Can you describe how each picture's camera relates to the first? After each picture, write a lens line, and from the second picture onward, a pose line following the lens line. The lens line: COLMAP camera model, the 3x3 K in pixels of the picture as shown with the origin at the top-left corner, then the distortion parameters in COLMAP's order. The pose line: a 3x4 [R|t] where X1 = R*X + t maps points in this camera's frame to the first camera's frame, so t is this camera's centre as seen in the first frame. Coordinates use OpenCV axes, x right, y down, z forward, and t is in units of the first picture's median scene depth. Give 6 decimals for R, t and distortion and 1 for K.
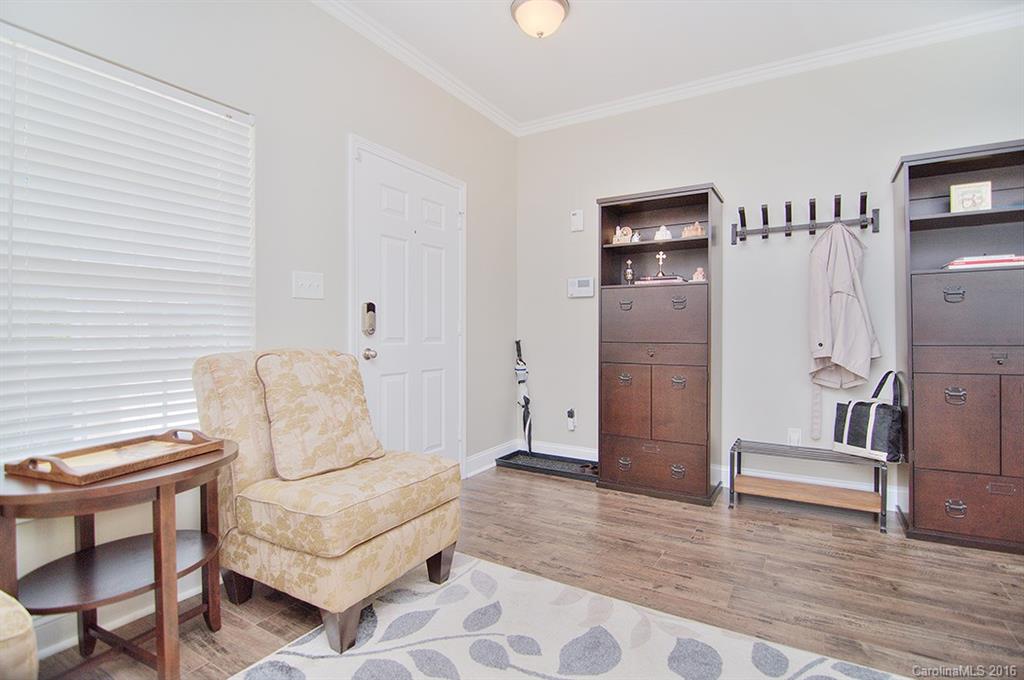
lens RADIAL K [[502.7, 0, 508.5], [0, 502.7, 335.2], [0, 0, 1]] dist [-0.022250, -0.000791]
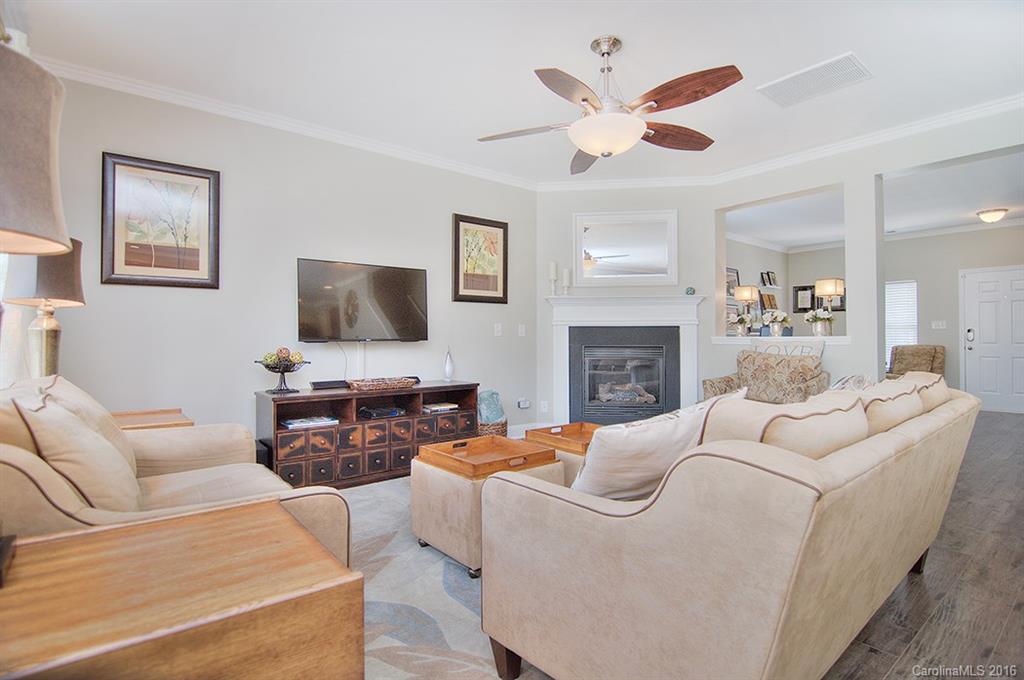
lens RADIAL K [[502.7, 0, 508.5], [0, 502.7, 335.2], [0, 0, 1]] dist [-0.022250, -0.000791]
pose [[-0.350379, -0.007399, -0.936579, 4.249025], [-0.006746, 0.999963, -0.005376, -0.001090], [0.936584, 0.004435, -0.350416, -0.559188]]
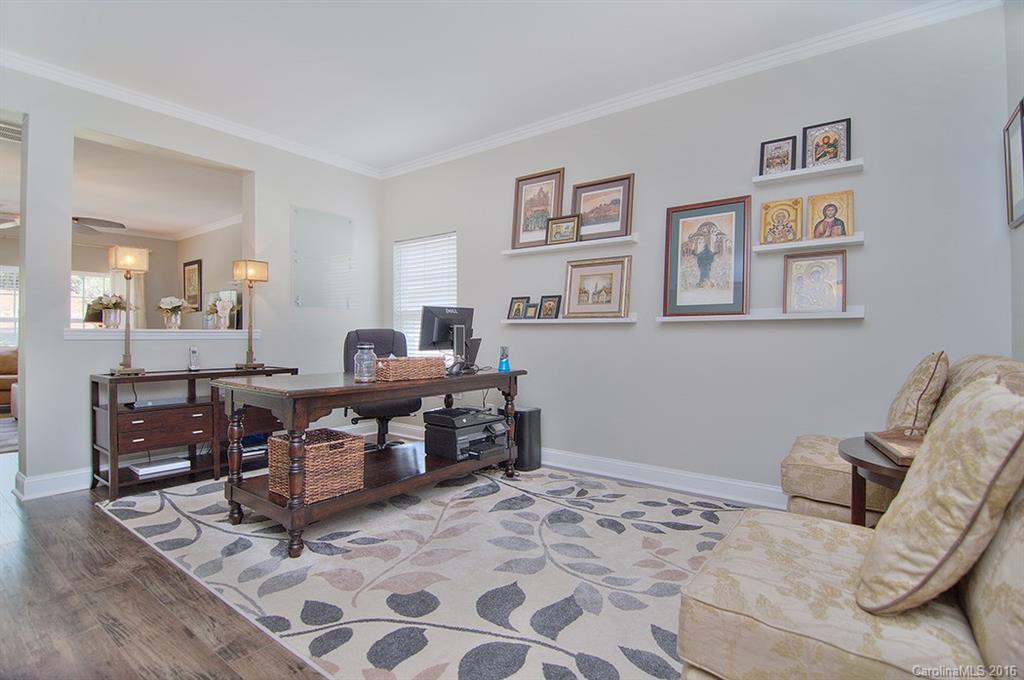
lens RADIAL K [[502.7, 0, 508.5], [0, 502.7, 335.2], [0, 0, 1]] dist [-0.022250, -0.000791]
pose [[-0.992570, -0.001017, 0.121669, 0.011523], [0.000100, 0.999958, 0.009177, -0.012845], [-0.121673, 0.009121, -0.992528, 1.577843]]
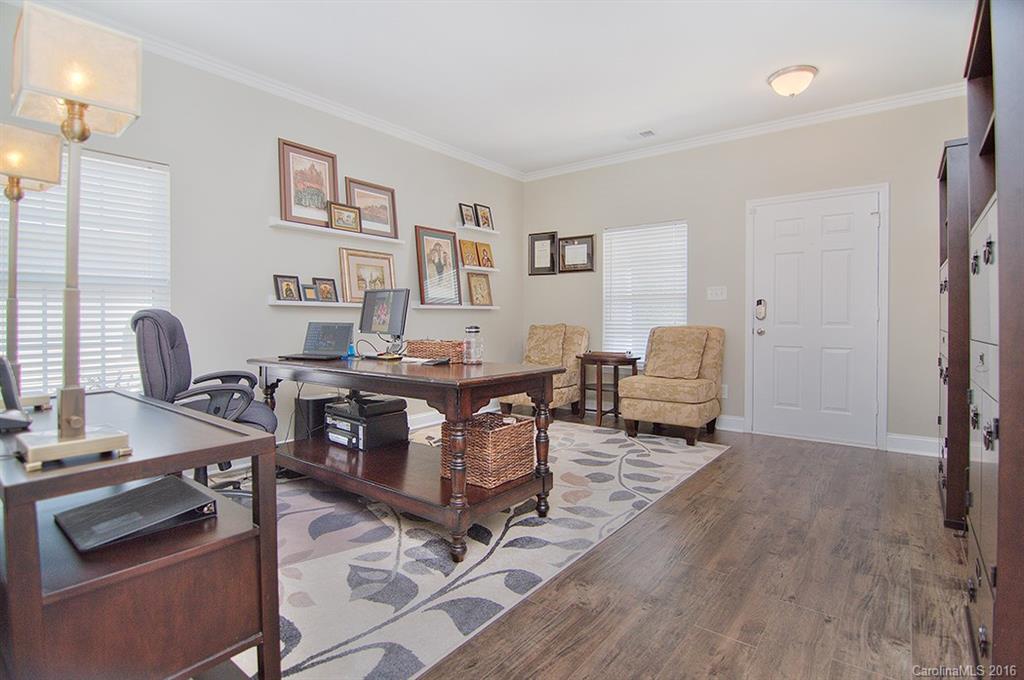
lens RADIAL K [[502.7, 0, 508.5], [0, 502.7, 335.2], [0, 0, 1]] dist [-0.022250, -0.000791]
pose [[-0.129615, 0.033881, -0.990985, 1.947919], [-0.007347, 0.999356, 0.035128, -0.002883], [0.991537, 0.011834, -0.129282, 0.559527]]
